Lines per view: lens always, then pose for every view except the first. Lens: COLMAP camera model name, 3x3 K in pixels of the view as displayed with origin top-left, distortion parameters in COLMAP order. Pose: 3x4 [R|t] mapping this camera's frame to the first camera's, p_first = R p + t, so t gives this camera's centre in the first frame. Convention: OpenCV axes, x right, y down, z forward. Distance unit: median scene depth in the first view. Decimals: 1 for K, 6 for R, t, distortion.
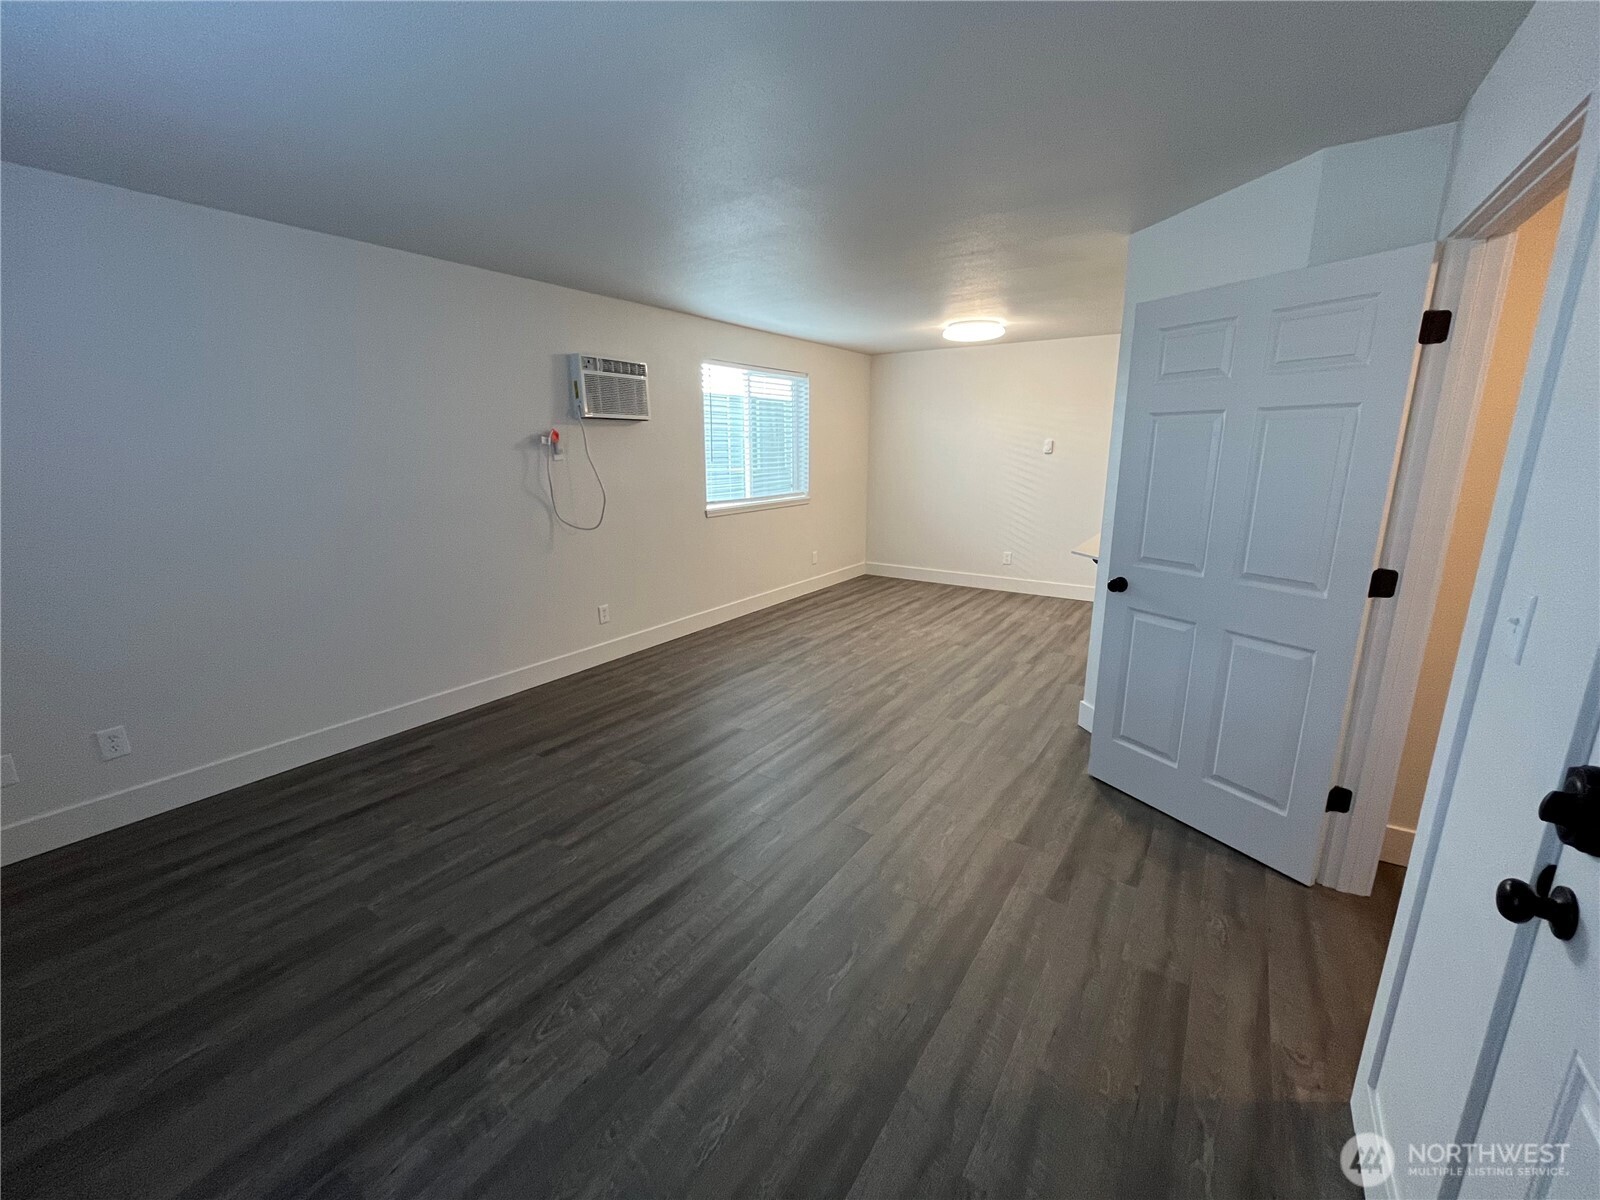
lens RADIAL K [[648.2, 0, 794.4], [0, 648.2, 598.6], [0, 0, 1]] dist [-0.003036, 0.000121]
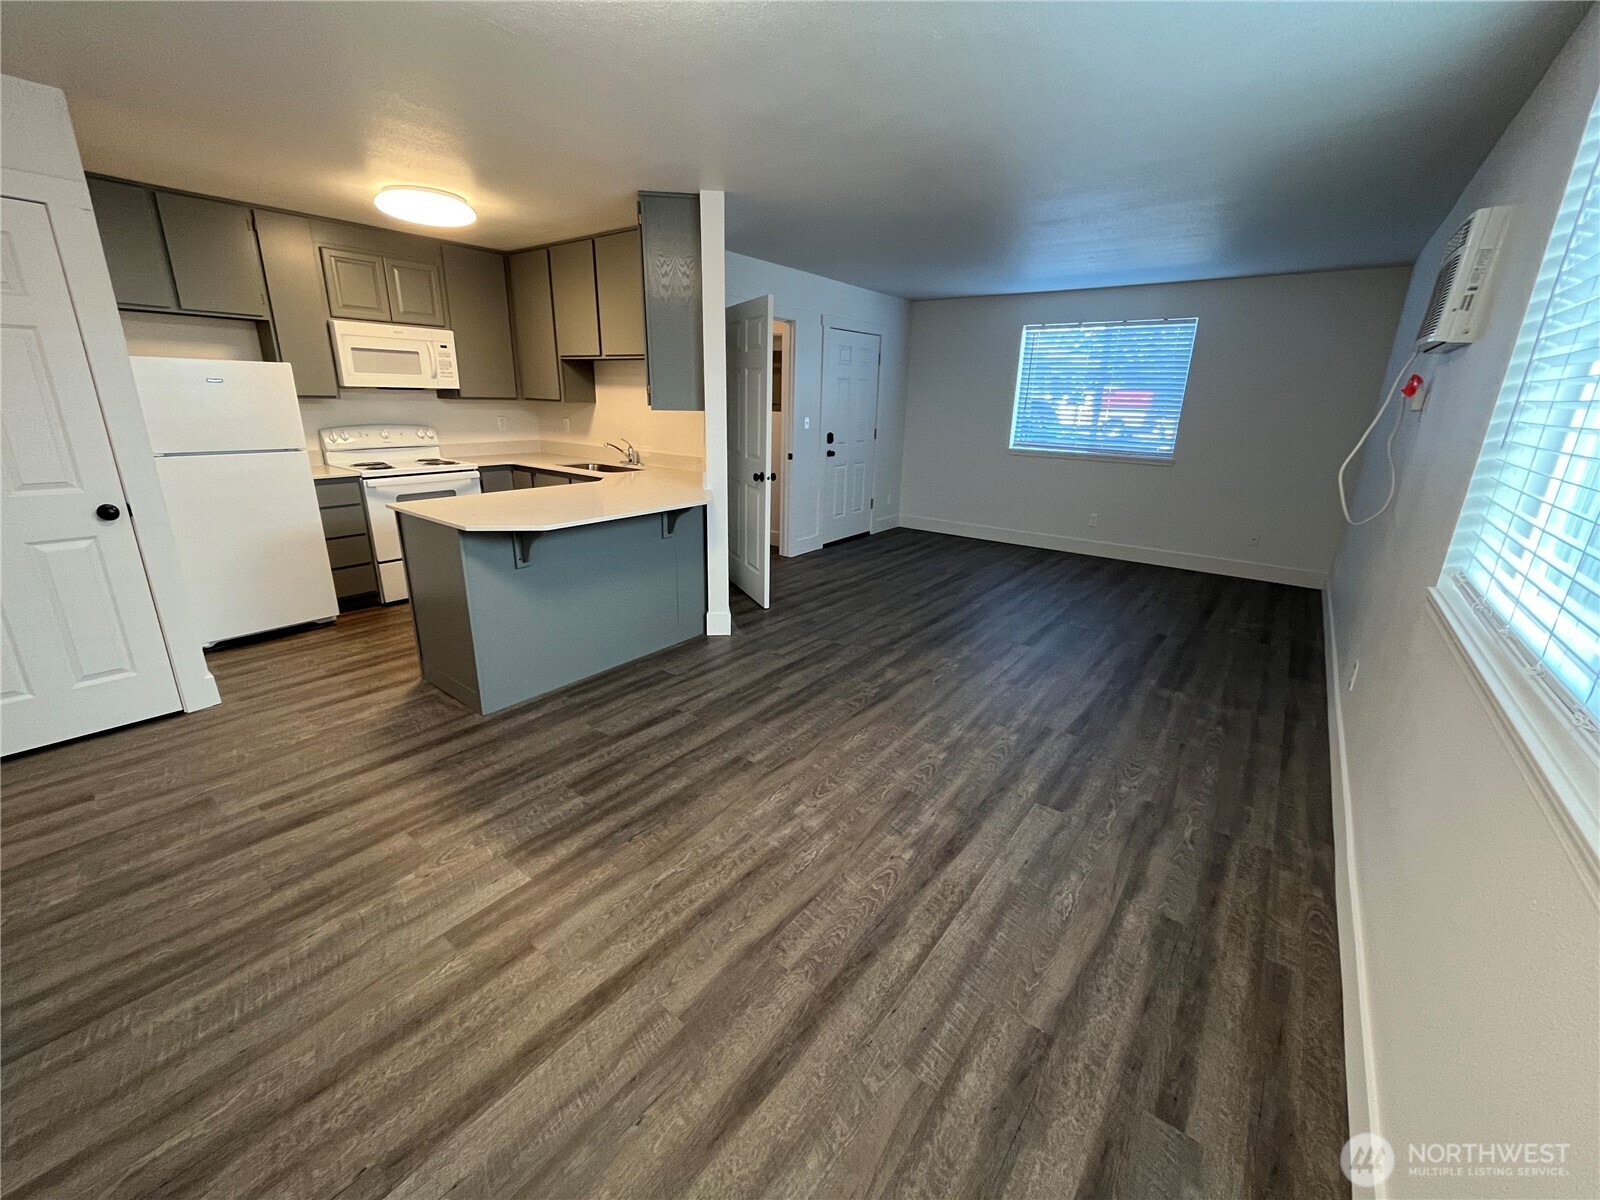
lens RADIAL K [[648.2, 0, 795.4], [0, 648.2, 598.4], [0, 0, 1]] dist [-0.003036, 0.000121]
pose [[-0.998432, -0.035029, 0.043663, 0.221087], [-0.007808, 0.859537, 0.511014, -0.359781], [-0.055430, 0.509872, -0.858463, 1.563162]]
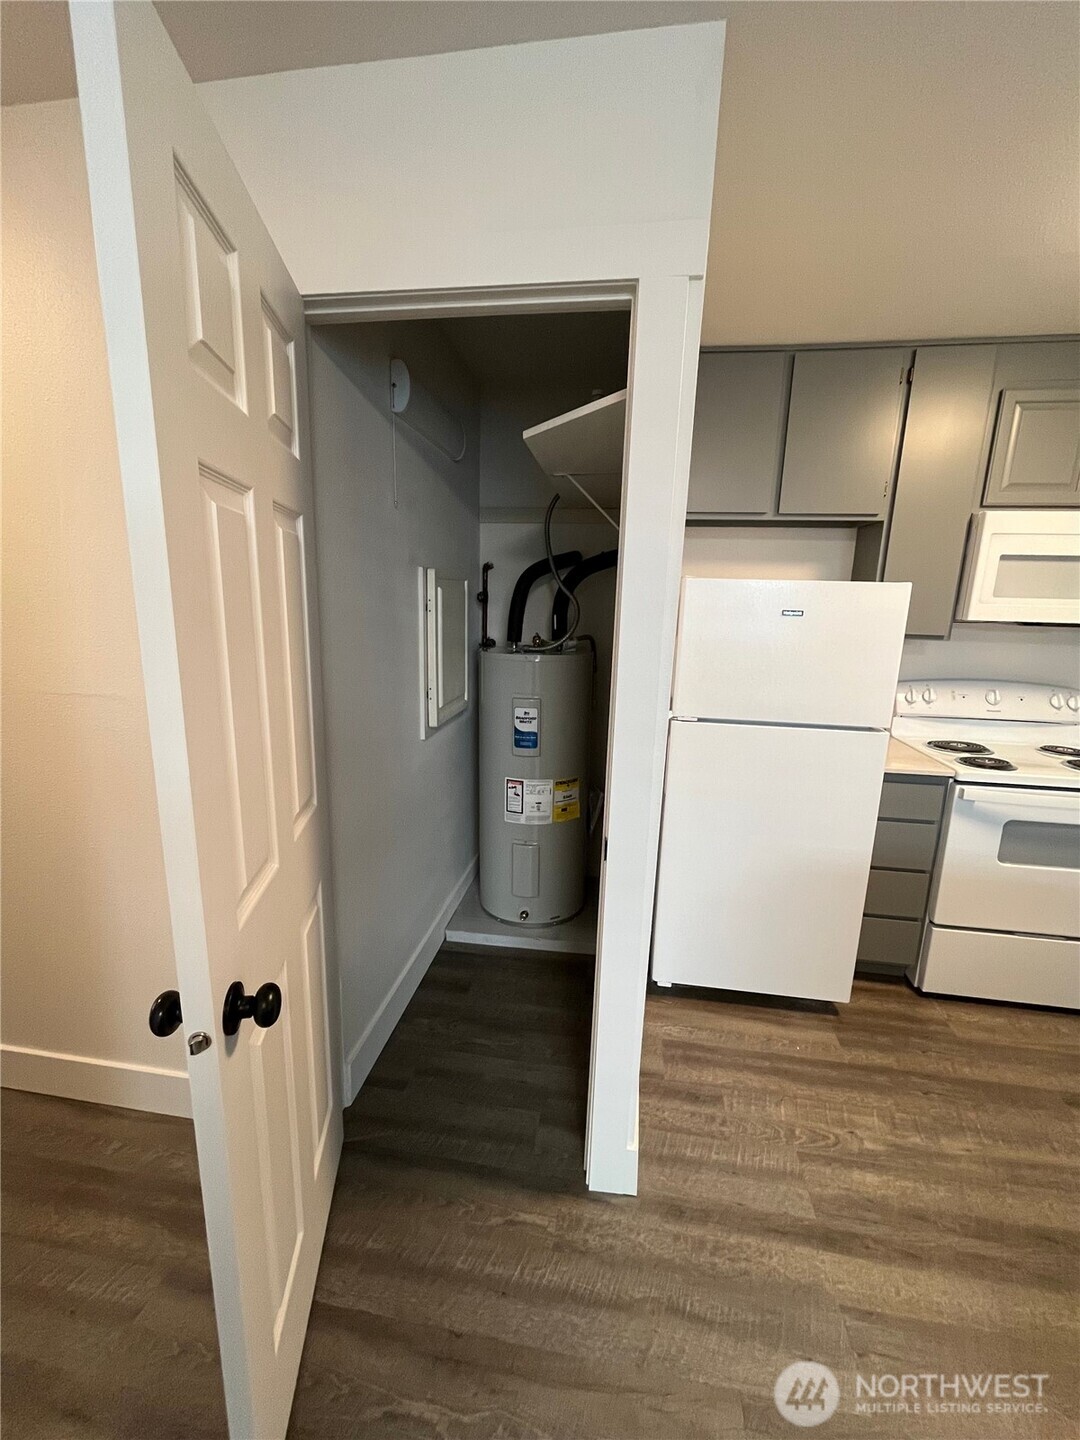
lens RADIAL K [[583.3, 0, 540.5], [0, 583.3, 718.2], [0, 0, 1]] dist [-0.003036, 0.000121]
pose [[-0.431700, -0.190045, 0.881770, 0.637169], [0.186253, 0.937706, 0.293287, -0.273068], [-0.882579, 0.290844, -0.369411, 1.156222]]
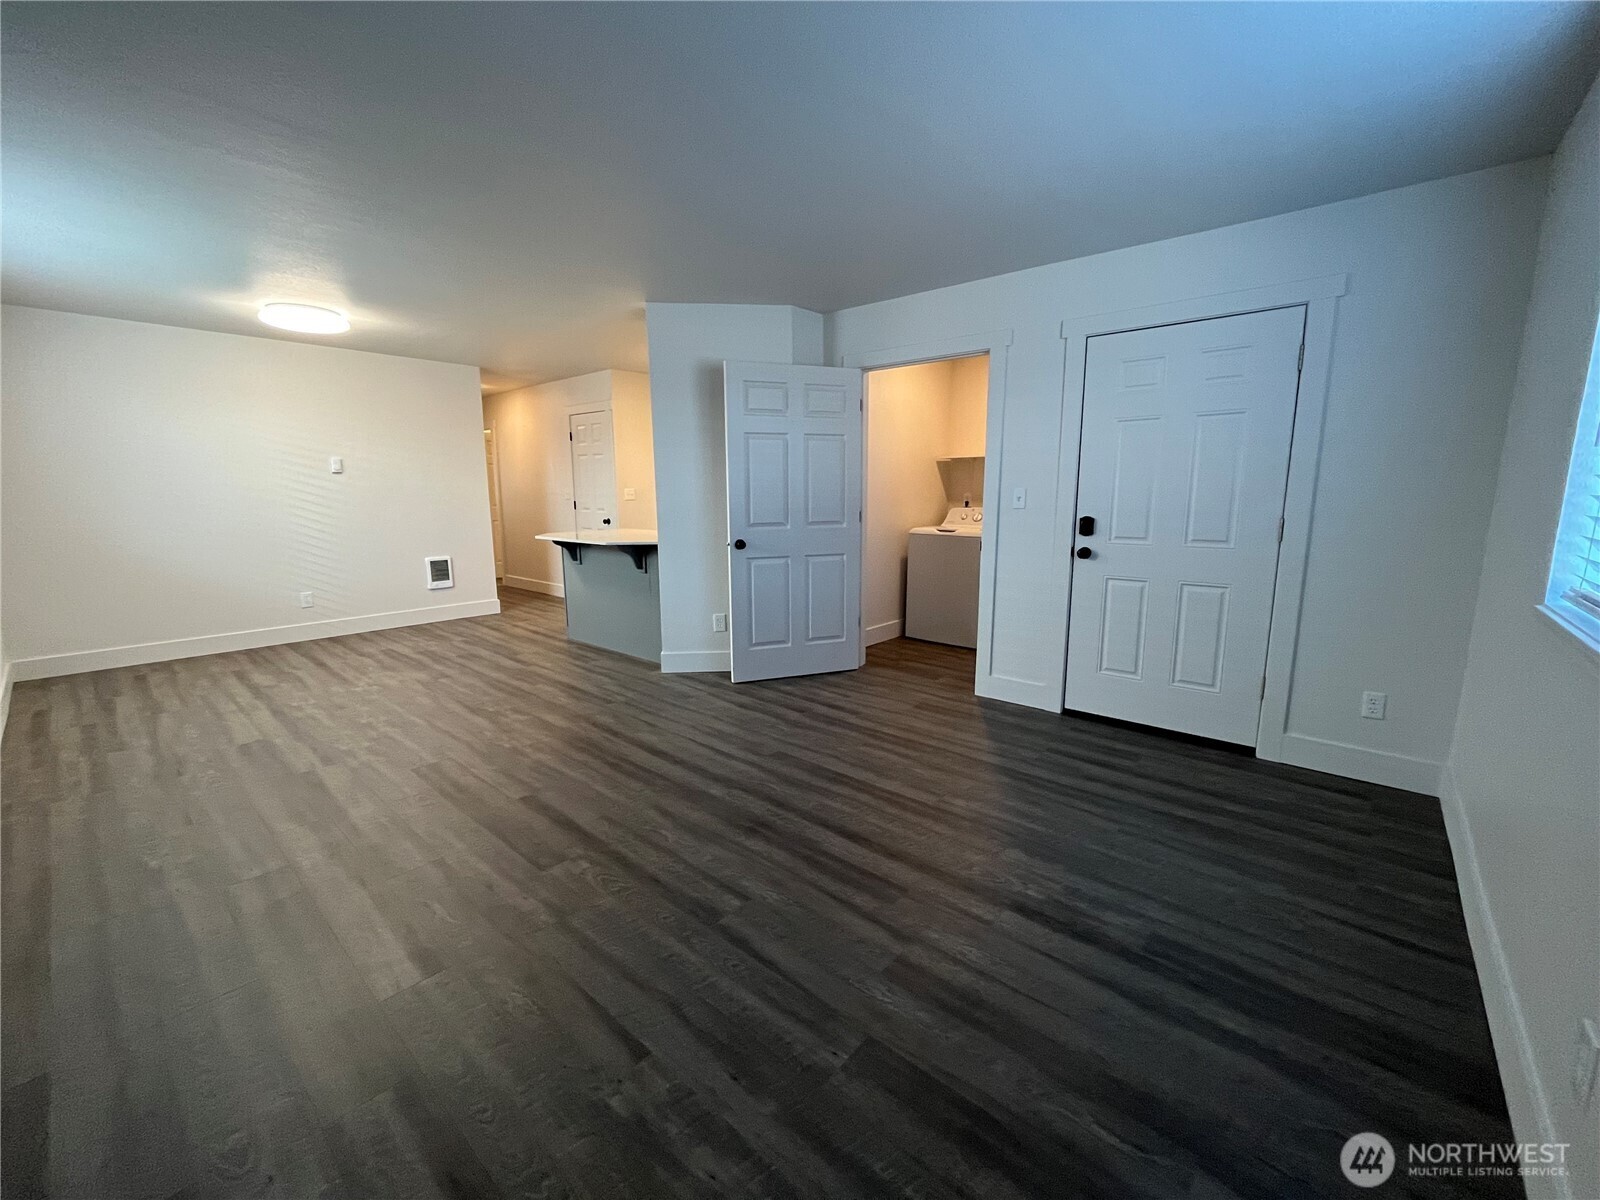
lens RADIAL K [[648.2, 0, 803.9], [0, 648.2, 597.1], [0, 0, 1]] dist [-0.003036, 0.000121]
pose [[0.115971, -0.161949, 0.979961, -0.605863], [0.231771, 0.963794, 0.131849, -0.041781], [-0.965833, 0.211836, 0.149307, 0.408321]]
